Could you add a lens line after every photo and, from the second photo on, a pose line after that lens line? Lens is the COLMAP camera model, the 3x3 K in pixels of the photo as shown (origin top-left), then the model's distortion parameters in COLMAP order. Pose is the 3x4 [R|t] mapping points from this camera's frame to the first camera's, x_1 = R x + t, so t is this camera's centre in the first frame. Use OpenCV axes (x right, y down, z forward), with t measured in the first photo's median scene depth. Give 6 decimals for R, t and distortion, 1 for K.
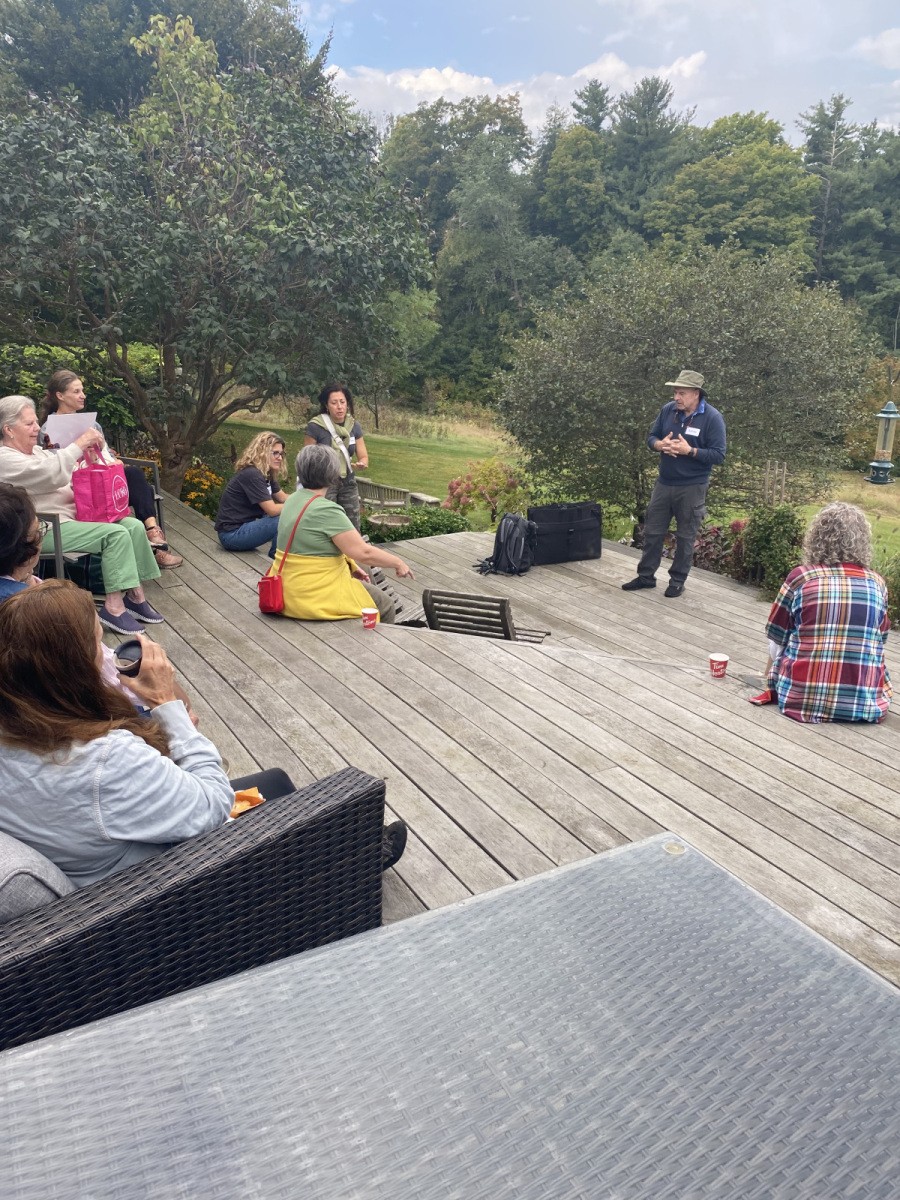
lens RADIAL K [[912.6, 0, 446.0], [0, 912.6, 596.5], [0, 0, 1]] dist [0.114681, 0.000264]
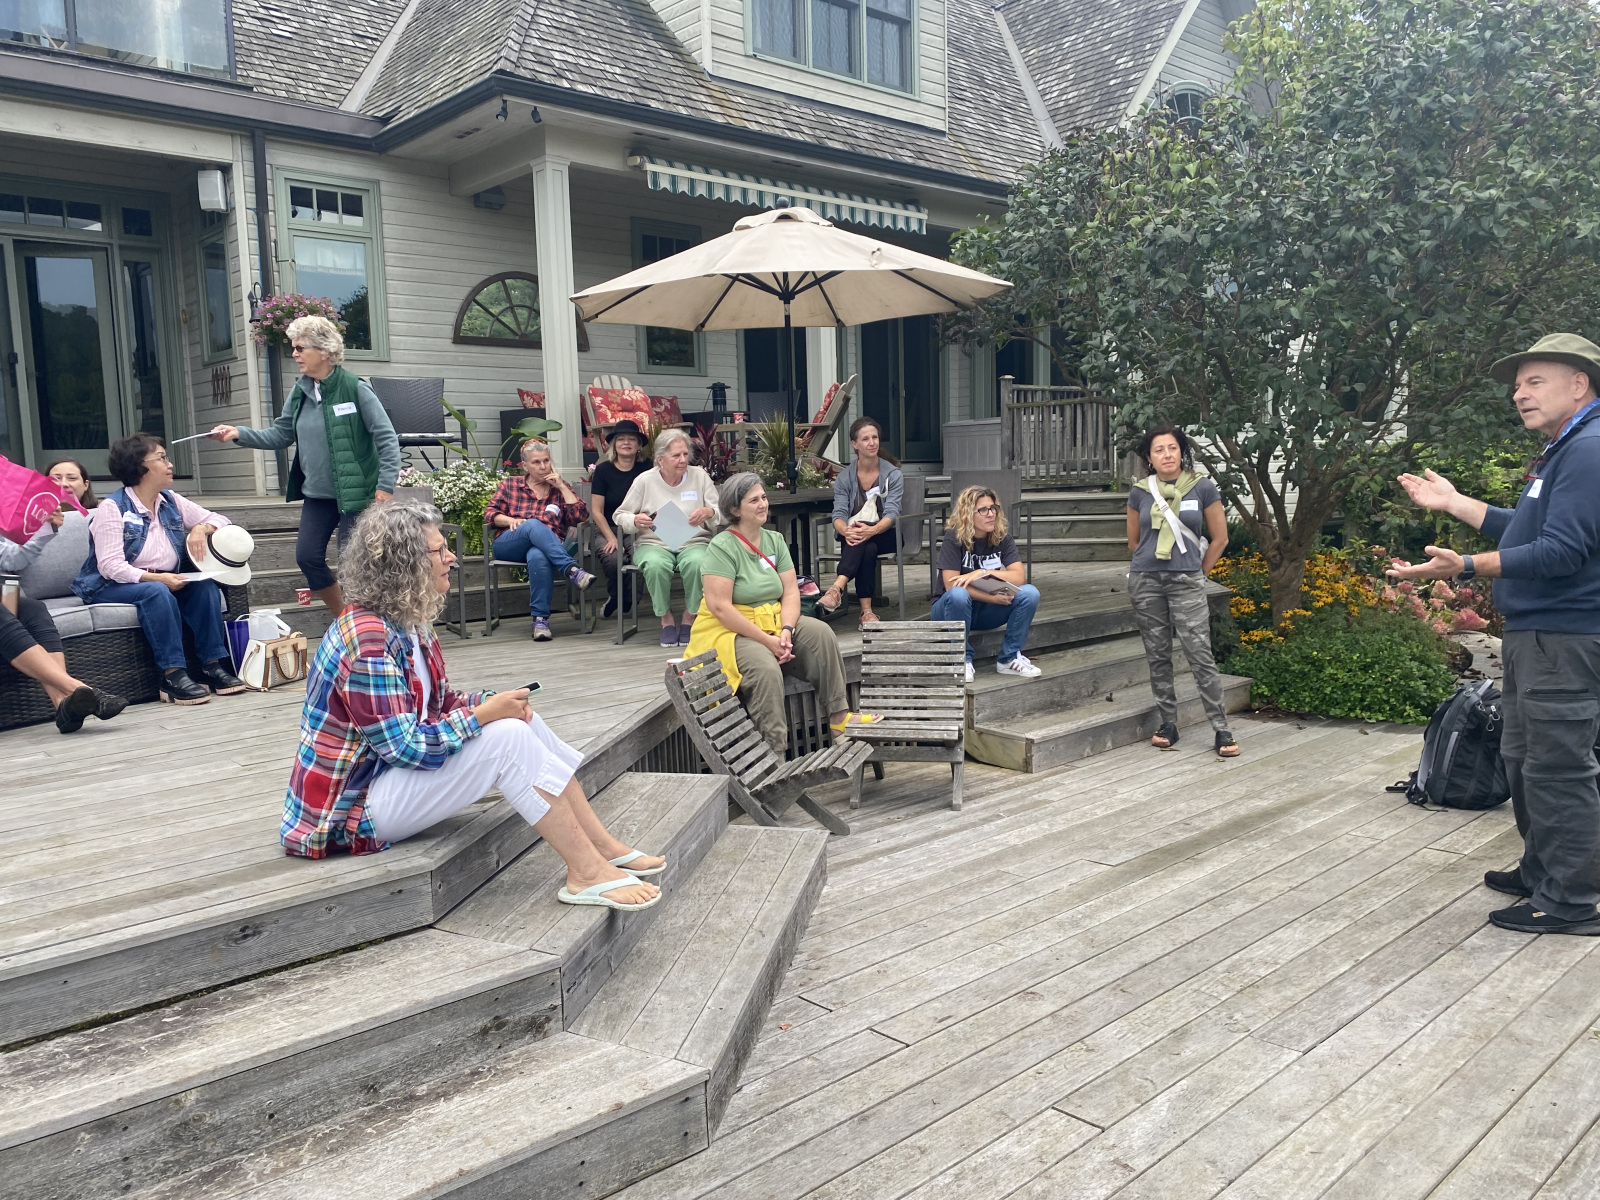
lens RADIAL K [[1216.8, 0, 803.7], [0, 1216.8, 597.4], [0, 0, 1]] dist [0.114681, 0.000264]
pose [[0.211873, 0.083381, -0.973734, 0.718026], [-0.255960, 0.966309, 0.027052, -0.071694], [0.943183, 0.243505, 0.226077, 0.611110]]
